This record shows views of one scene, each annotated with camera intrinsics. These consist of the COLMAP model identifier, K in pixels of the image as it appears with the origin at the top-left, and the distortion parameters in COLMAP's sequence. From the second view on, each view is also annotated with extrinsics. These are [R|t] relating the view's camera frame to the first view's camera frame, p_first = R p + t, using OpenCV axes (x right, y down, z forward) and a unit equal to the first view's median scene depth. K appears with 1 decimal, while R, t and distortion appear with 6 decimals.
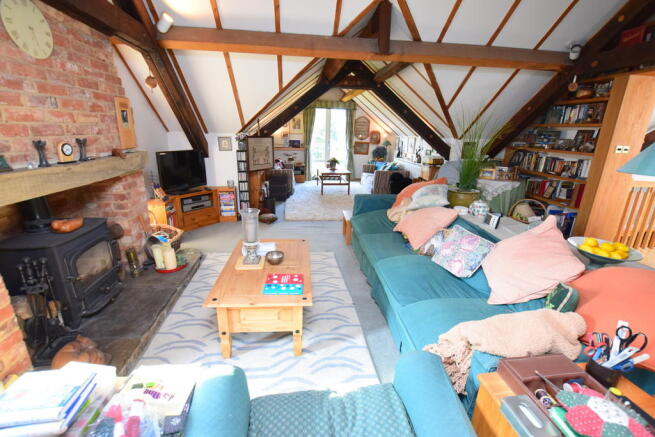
lens RADIAL K [[289.9, 0, 325.9], [0, 289.9, 218.5], [0, 0, 1]] dist [-0.001139, -0.000137]
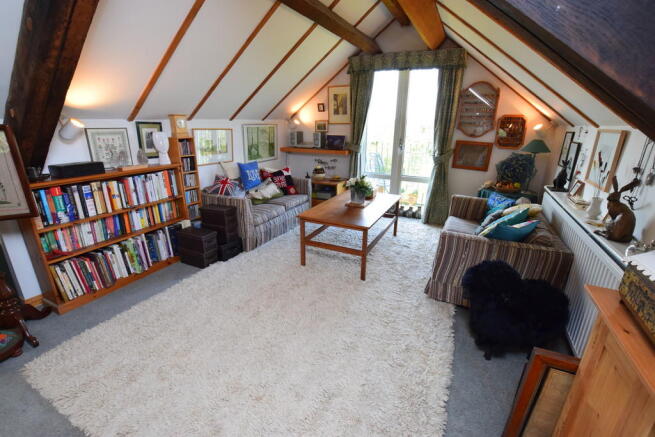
lens RADIAL K [[289.9, 0, 329.1], [0, 289.9, 220.2], [0, 0, 1]] dist [-0.001139, -0.000137]
pose [[0.840828, 0.162265, -0.516408, 0.190885], [-0.152131, 0.986399, 0.062242, -0.144846], [0.519484, 0.026227, 0.854078, 0.528755]]
